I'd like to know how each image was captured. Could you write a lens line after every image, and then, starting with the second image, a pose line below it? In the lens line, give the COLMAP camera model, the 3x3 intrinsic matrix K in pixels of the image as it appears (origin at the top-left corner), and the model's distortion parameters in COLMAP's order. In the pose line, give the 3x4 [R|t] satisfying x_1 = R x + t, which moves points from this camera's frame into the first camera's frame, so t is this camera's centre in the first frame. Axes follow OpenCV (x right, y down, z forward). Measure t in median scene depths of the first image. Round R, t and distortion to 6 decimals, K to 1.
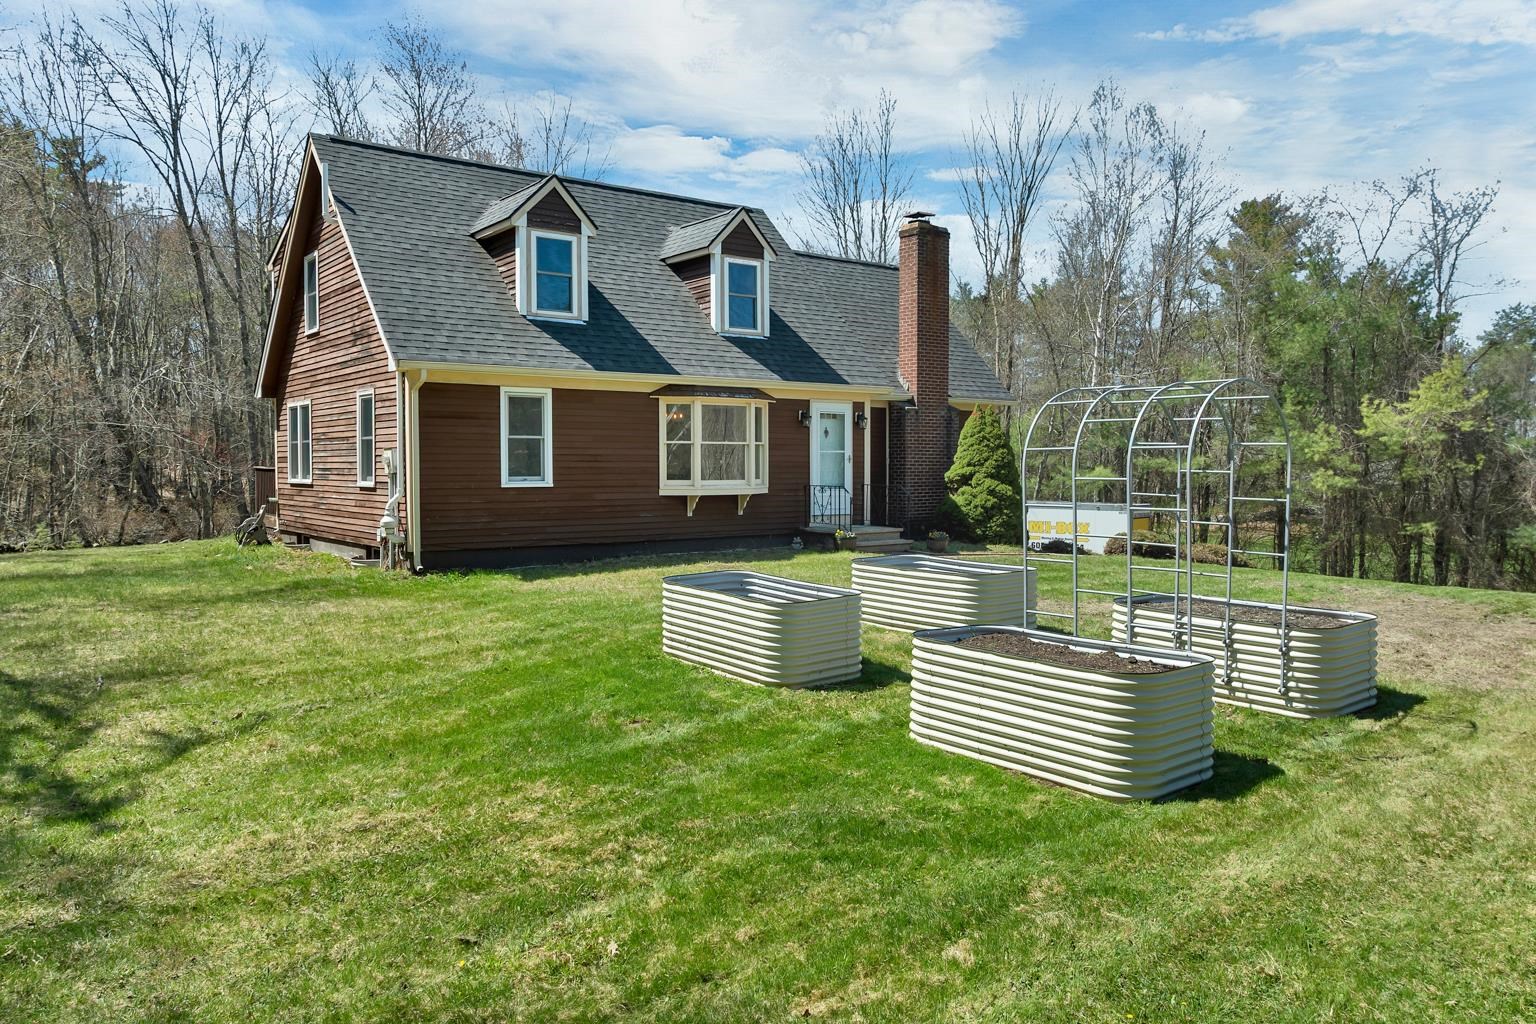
lens RADIAL K [[1101.6, 0, 786.9], [0, 1101.6, 515.7], [0, 0, 1]] dist [-0.009547, -0.089507]
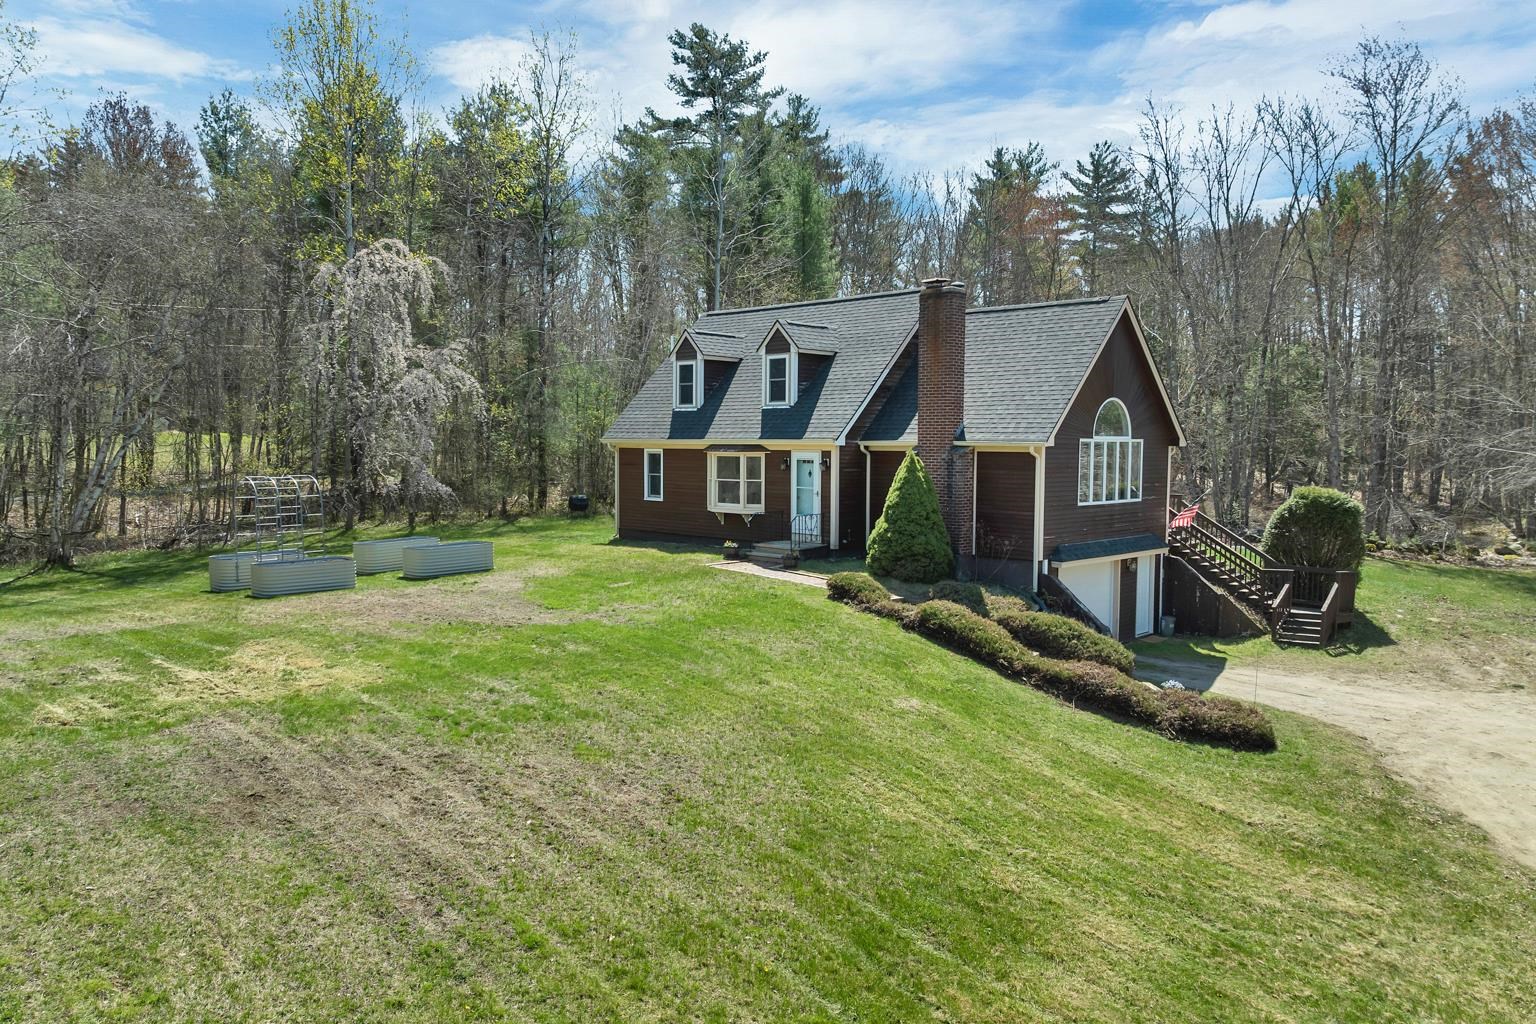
lens RADIAL K [[1101.6, 0, 786.9], [0, 1101.6, 515.7], [0, 0, 1]] dist [-0.009547, -0.089507]
pose [[0.128550, 0.070056, -0.989226, 1.468662], [-0.047113, 0.996807, 0.064471, -0.116703], [0.990583, 0.038318, 0.131440, 0.845425]]
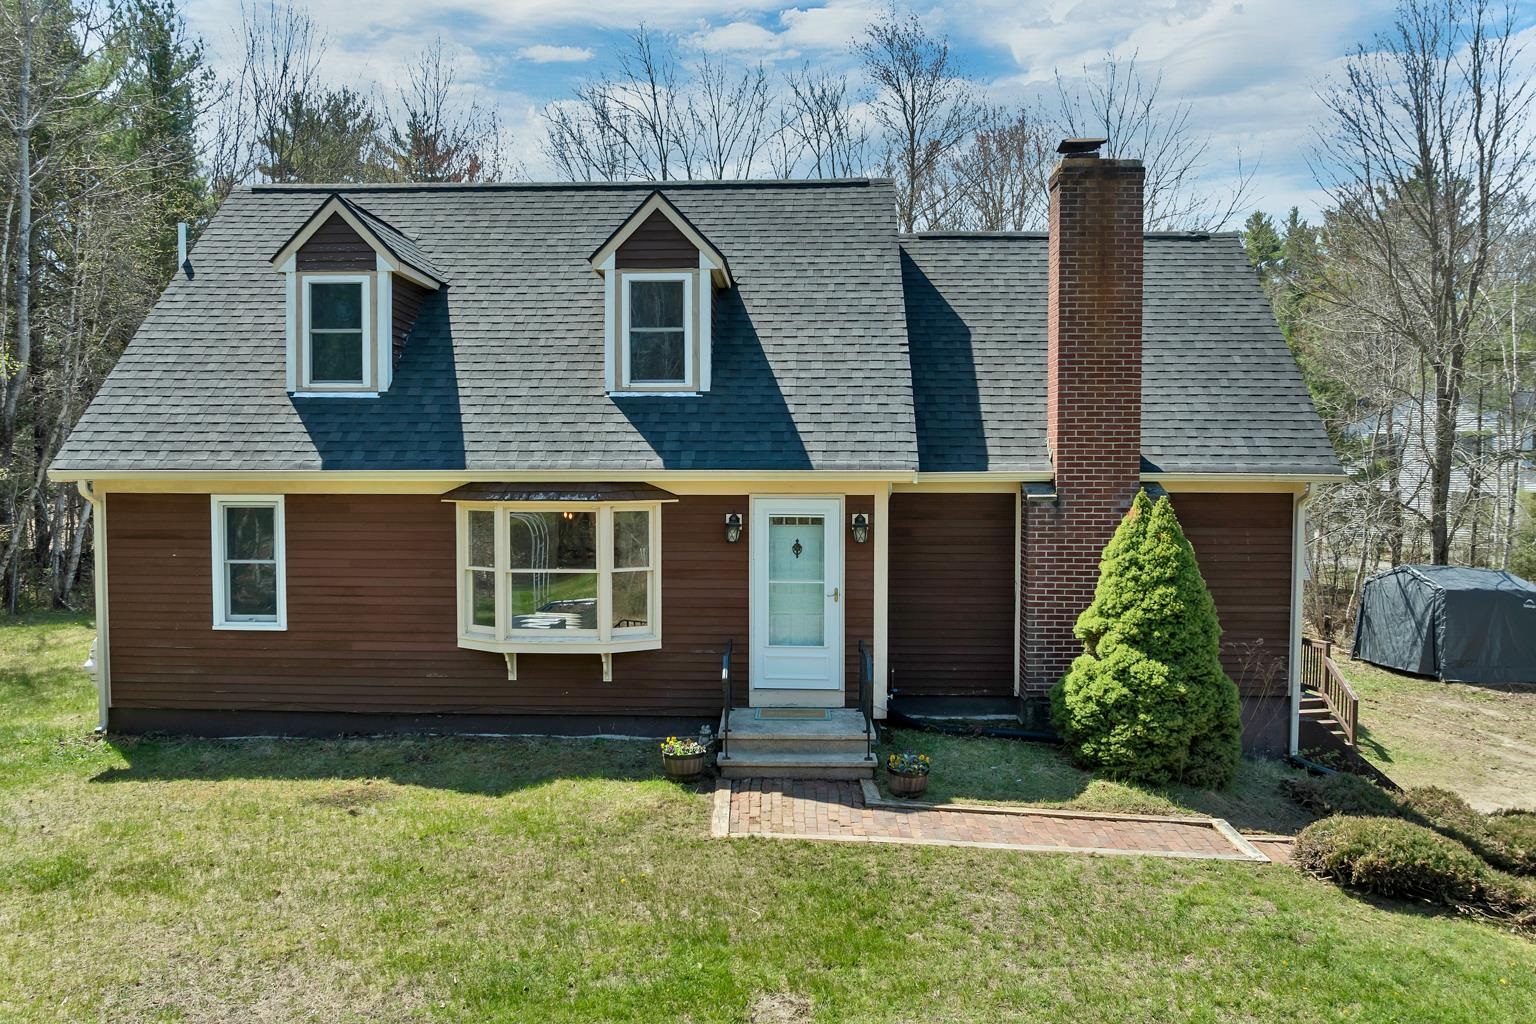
lens RADIAL K [[1101.6, 0, 786.9], [0, 1101.6, 515.7], [0, 0, 1]] dist [-0.009547, -0.089507]
pose [[0.766800, 0.032293, -0.641073, 0.435047], [-0.033152, 0.999393, 0.010689, -0.105362], [0.641029, 0.013056, 0.767406, 0.577995]]
